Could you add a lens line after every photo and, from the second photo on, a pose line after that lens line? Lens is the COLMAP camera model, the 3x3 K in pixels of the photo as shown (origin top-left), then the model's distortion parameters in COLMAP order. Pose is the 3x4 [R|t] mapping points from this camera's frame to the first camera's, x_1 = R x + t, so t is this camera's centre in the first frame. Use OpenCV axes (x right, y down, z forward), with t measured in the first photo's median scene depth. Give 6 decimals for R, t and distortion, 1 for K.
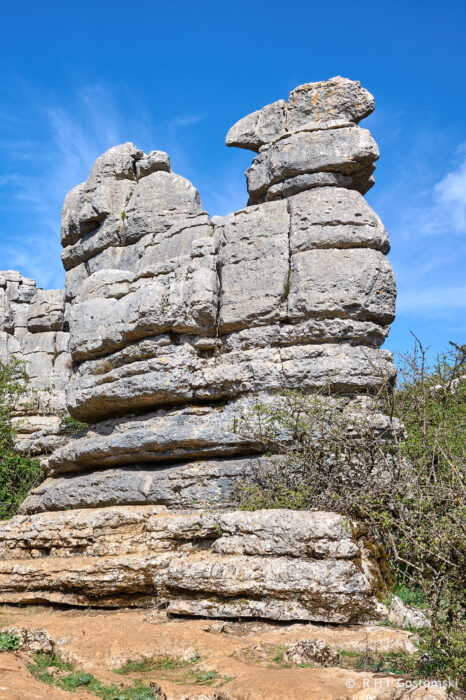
lens RADIAL K [[1331.4, 0, 233.4], [0, 1331.4, 351.1], [0, 0, 1]] dist [0.084043, 0.000000]
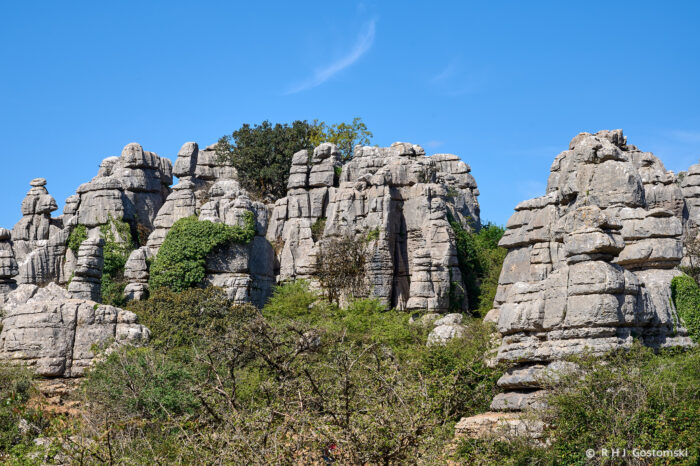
lens RADIAL K [[1436.4, 0, 350.2], [0, 1436.4, 232.9], [0, 0, 1]] dist [-0.024104, 0.000000]
pose [[0.925347, -0.085389, -0.369380, 0.579853], [0.098085, 0.995054, 0.015691, -0.242914], [0.366214, -0.050750, 0.929146, -1.300708]]
